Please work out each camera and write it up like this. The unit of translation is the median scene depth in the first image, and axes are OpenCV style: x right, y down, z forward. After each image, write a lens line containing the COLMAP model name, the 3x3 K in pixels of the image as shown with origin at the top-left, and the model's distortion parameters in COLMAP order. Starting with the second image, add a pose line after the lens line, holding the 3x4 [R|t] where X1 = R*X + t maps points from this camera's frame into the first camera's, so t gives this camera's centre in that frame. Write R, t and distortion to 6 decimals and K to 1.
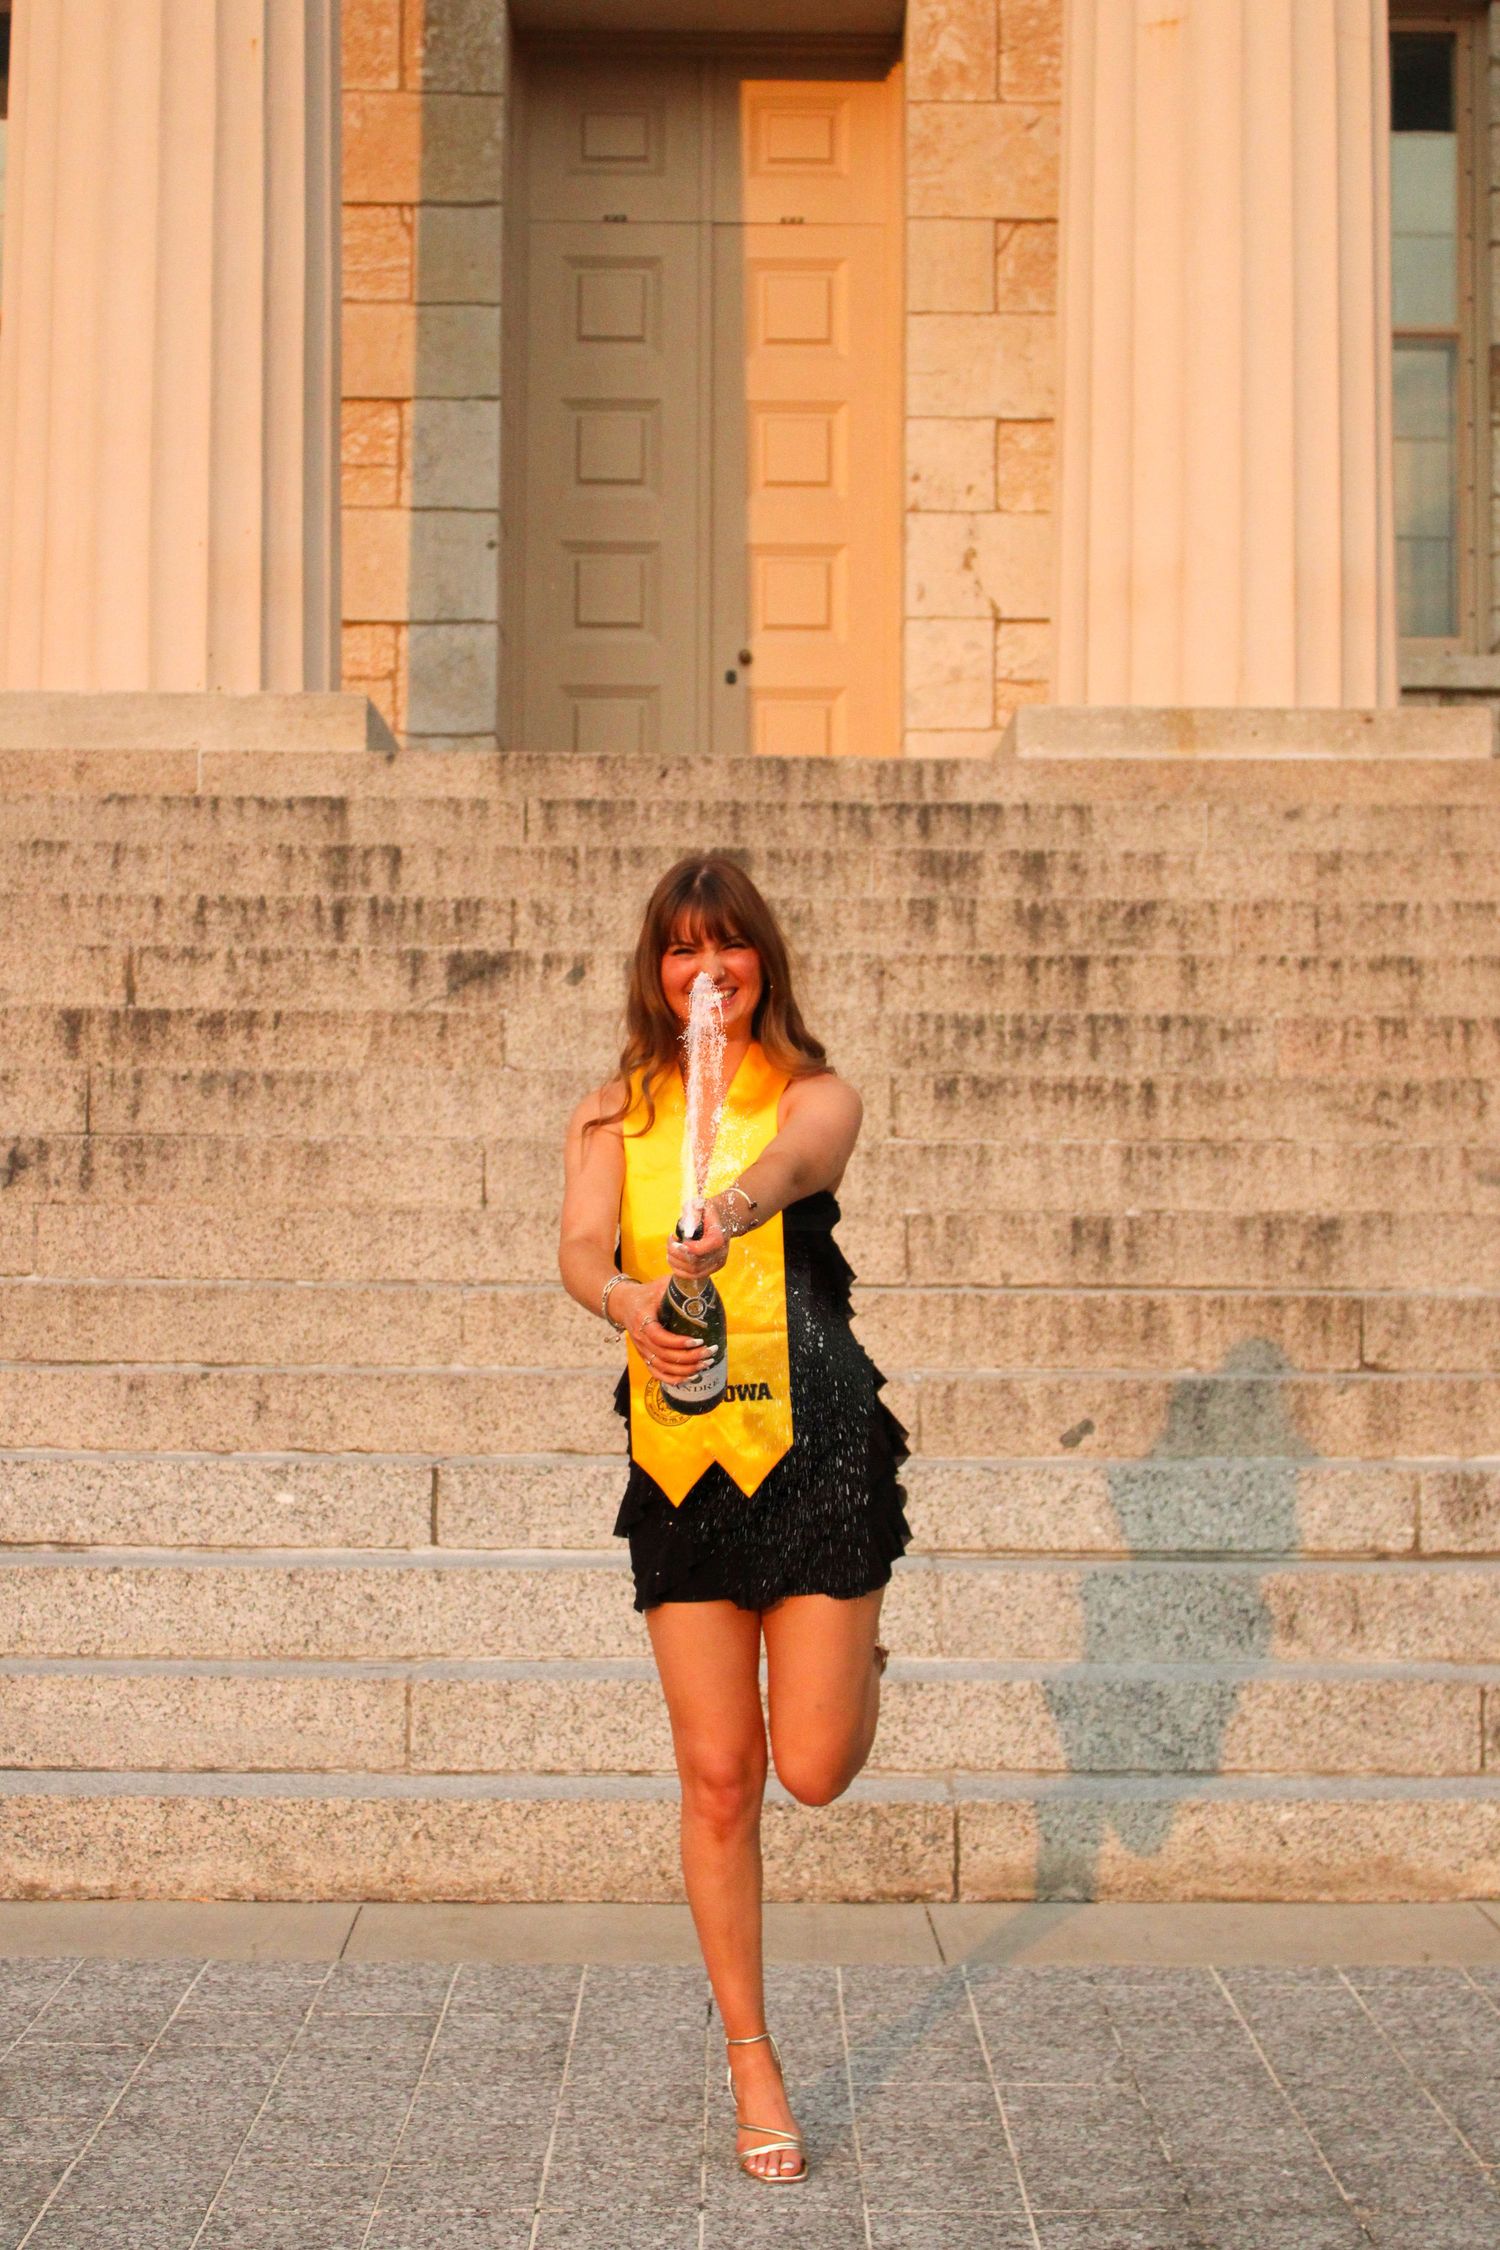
lens RADIAL K [[3327.2, 0, 751.0], [0, 3327.2, 1122.2], [0, 0, 1]] dist [-0.043151, 0.000000]
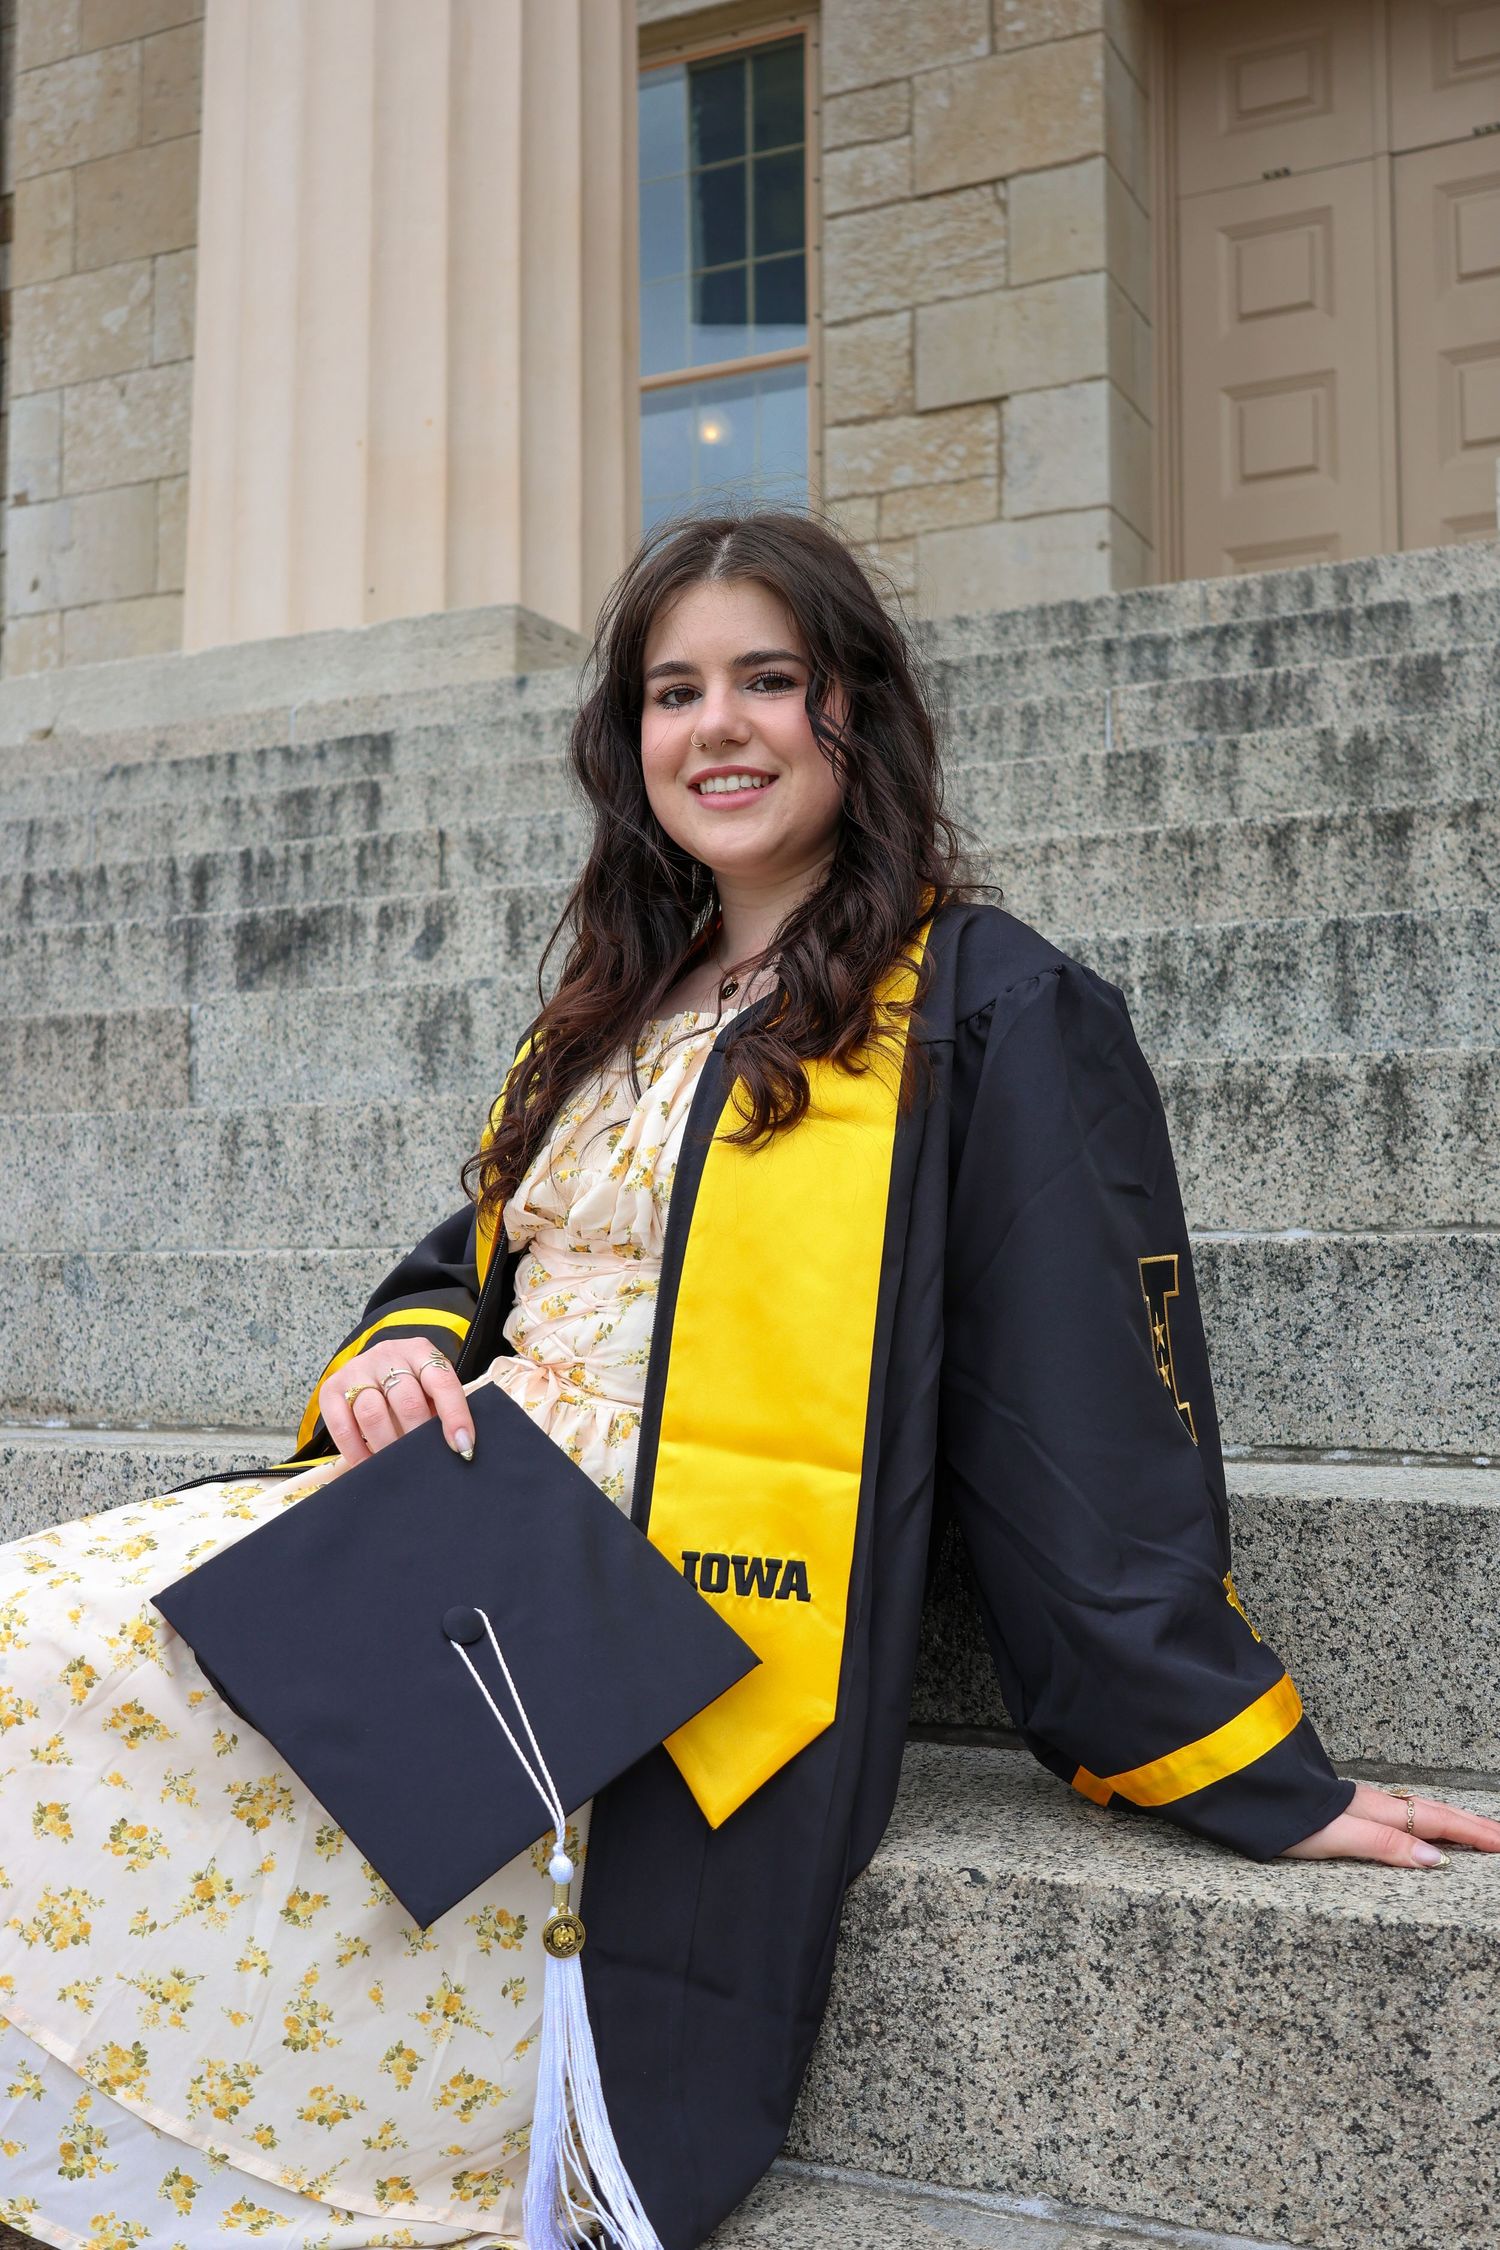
lens RADIAL K [[2317.4, 0, 747.5], [0, 2317.4, 1136.7], [0, 0, 1]] dist [-0.000803, 0.000000]
pose [[0.898487, -0.039723, -0.437199, 0.149275], [0.023139, 0.998799, -0.043195, 0.004266], [0.438390, 0.028693, 0.898327, 0.664655]]
